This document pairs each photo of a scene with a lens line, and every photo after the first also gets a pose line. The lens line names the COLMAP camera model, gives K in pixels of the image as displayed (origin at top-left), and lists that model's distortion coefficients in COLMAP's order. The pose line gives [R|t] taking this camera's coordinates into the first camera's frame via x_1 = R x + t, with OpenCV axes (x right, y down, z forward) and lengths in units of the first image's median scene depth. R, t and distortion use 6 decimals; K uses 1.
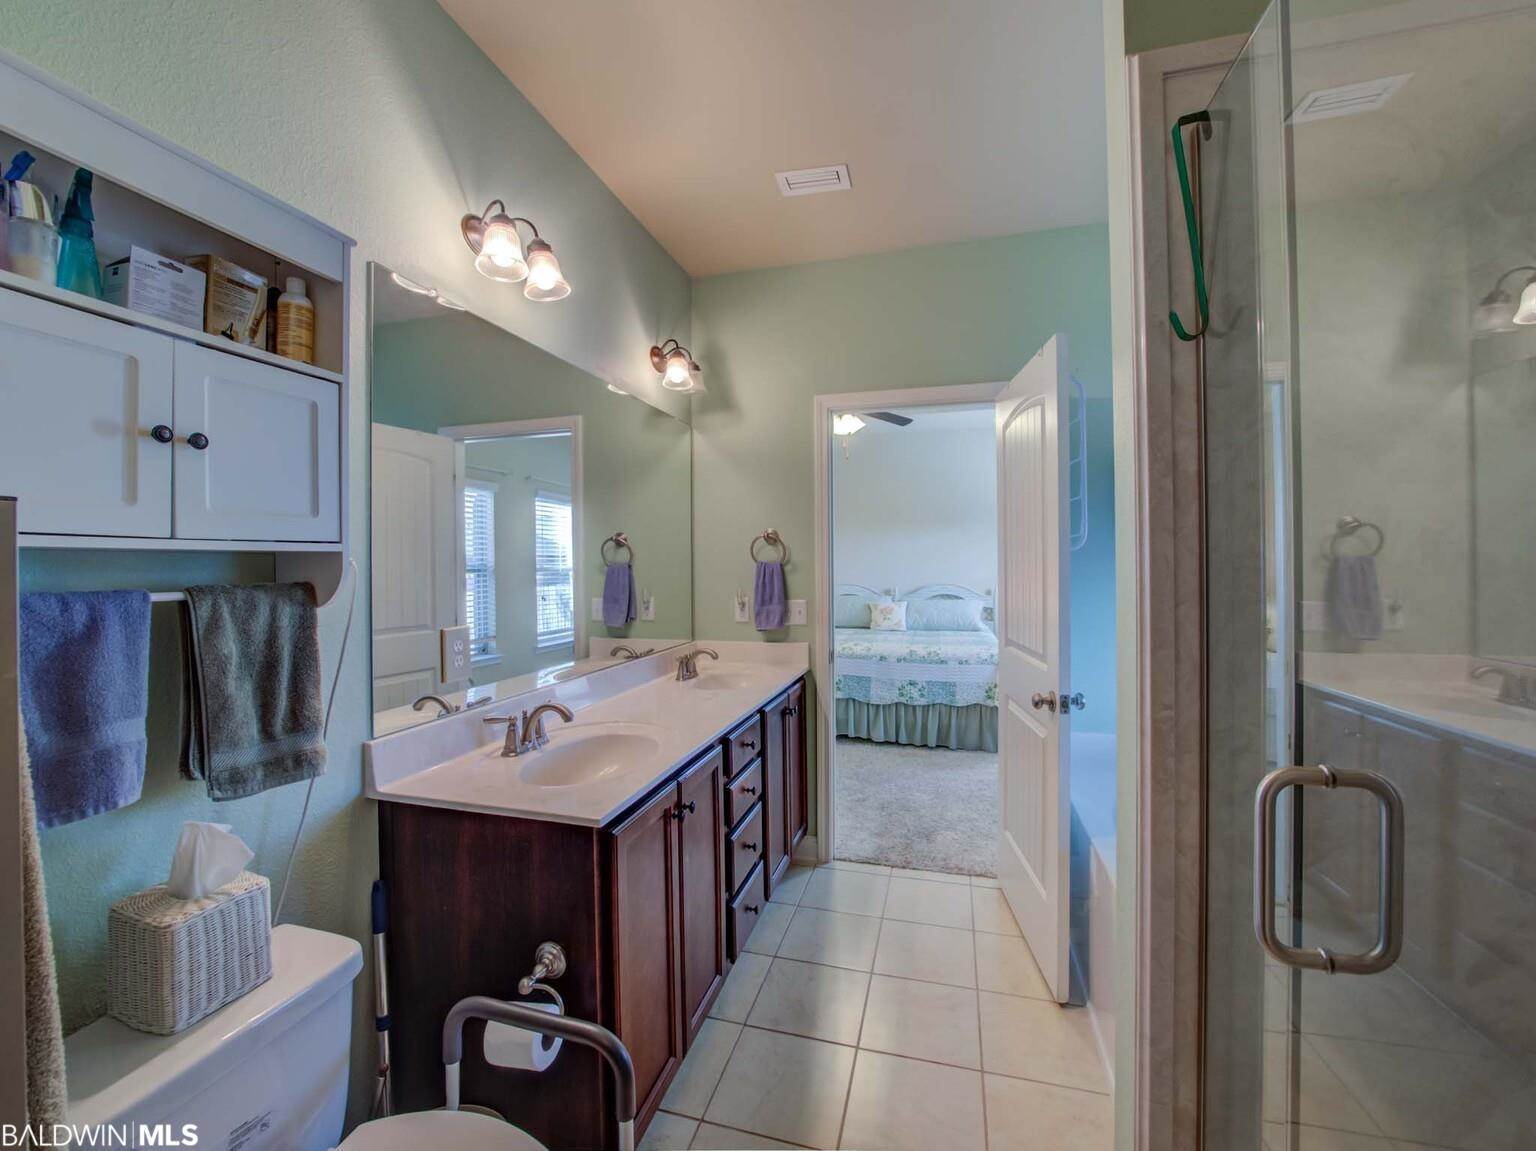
lens RADIAL K [[624.1, 0, 763.0], [0, 624.1, 560.9], [0, 0, 1]] dist [-0.027587, 0.000028]
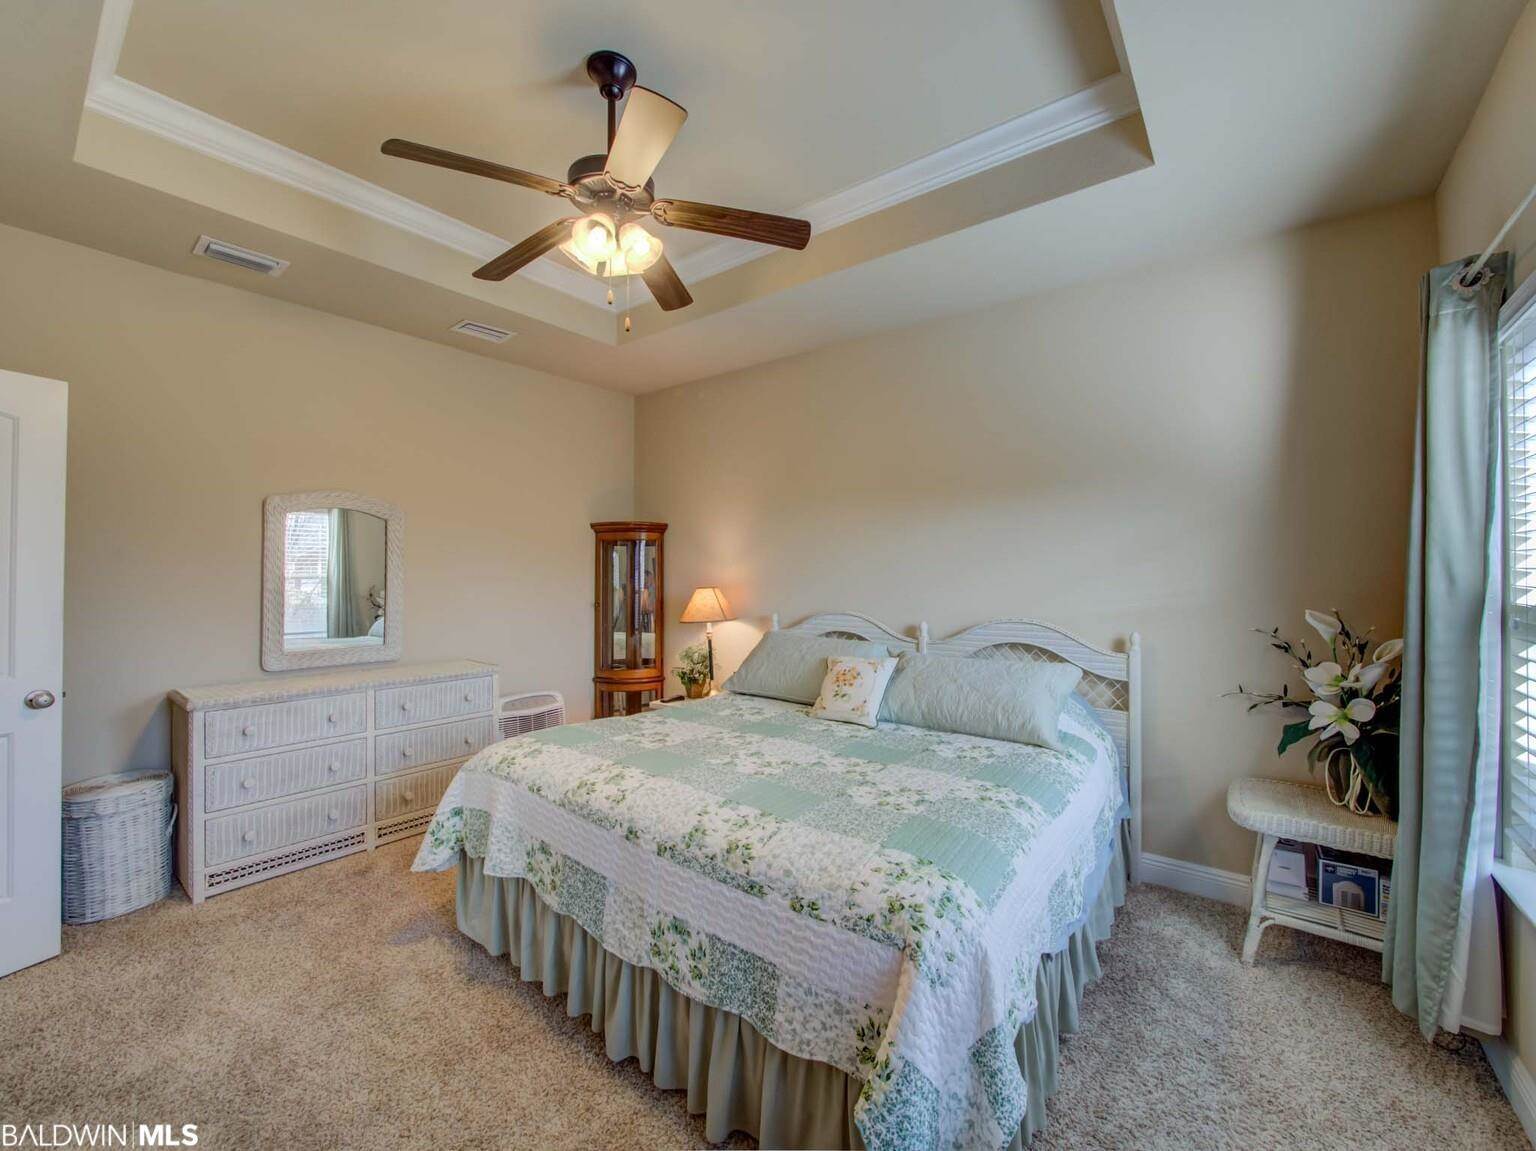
lens RADIAL K [[629.1, 0, 770.8], [0, 629.1, 564.5], [0, 0, 1]] dist [-0.034713, 0.007520]
pose [[0.932458, 0.010997, -0.361112, 0.402359], [-0.012294, 0.999924, -0.001293, -0.003825], [0.361070, 0.005646, 0.932521, 0.687096]]
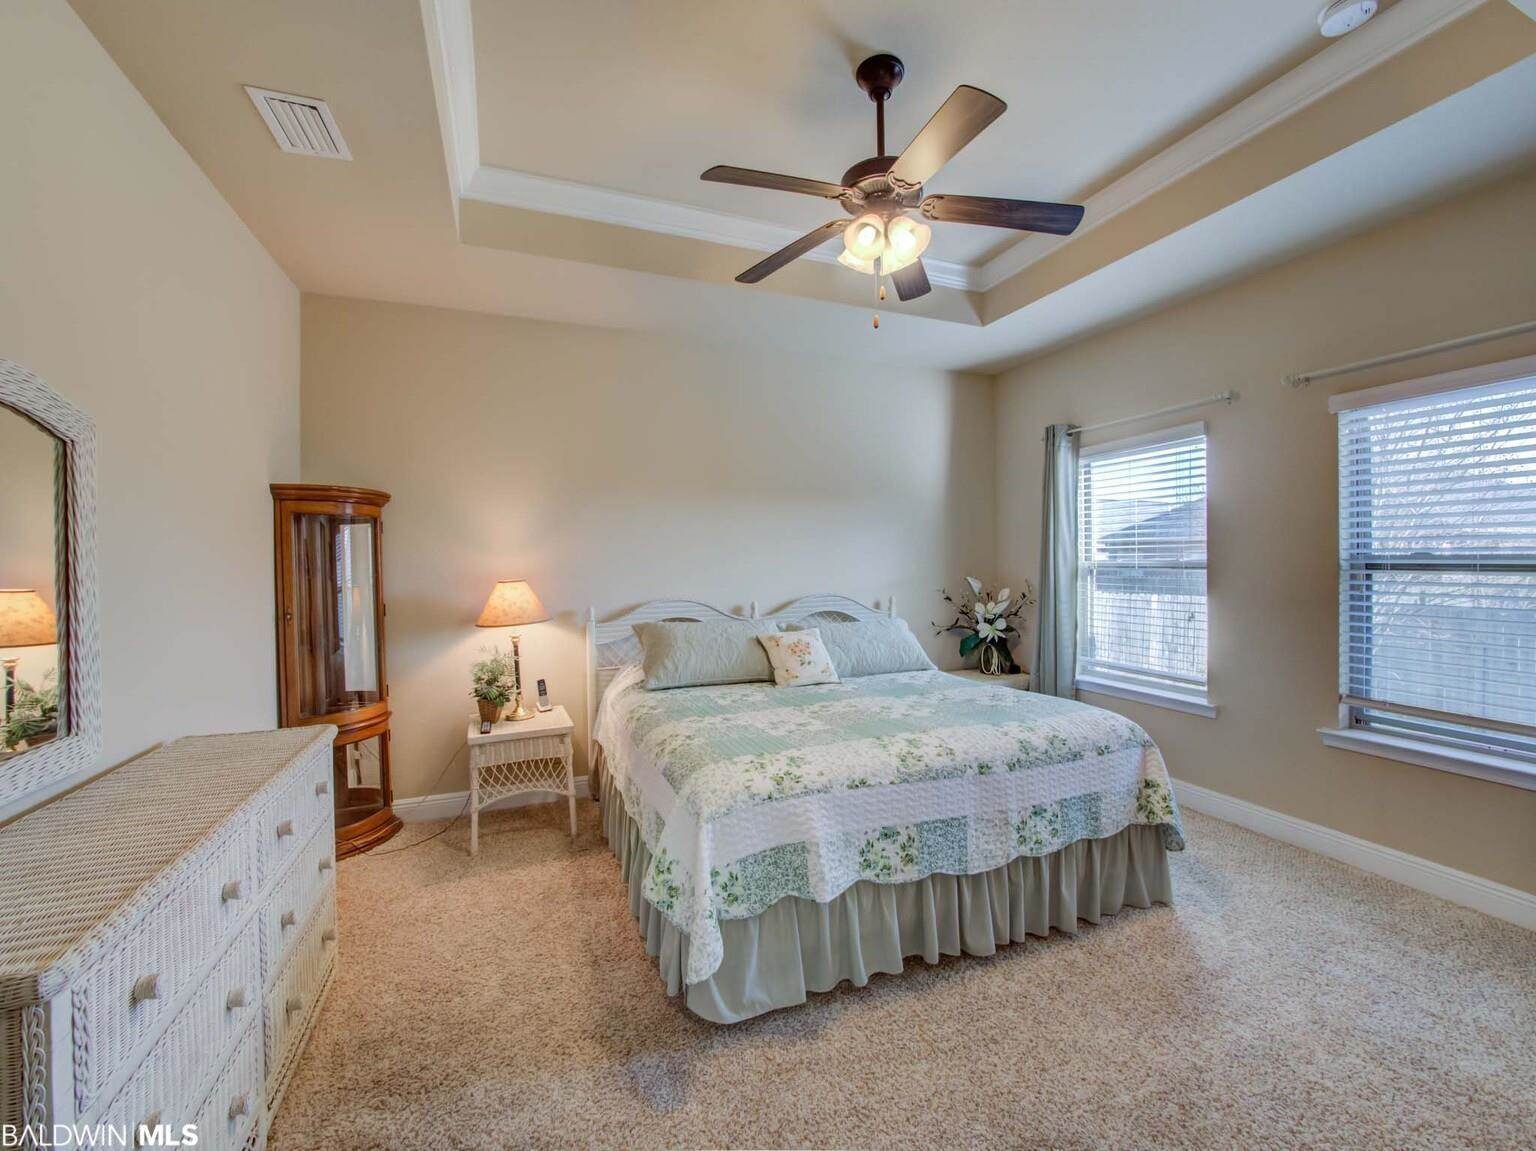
lens RADIAL K [[629.1, 0, 770.8], [0, 629.1, 564.5], [0, 0, 1]] dist [-0.034713, 0.007520]
pose [[0.779549, 0.002576, 0.626336, -0.216439], [-0.004888, 0.999986, 0.001971, 0.007335], [-0.626322, -0.004598, 0.779551, 0.745793]]
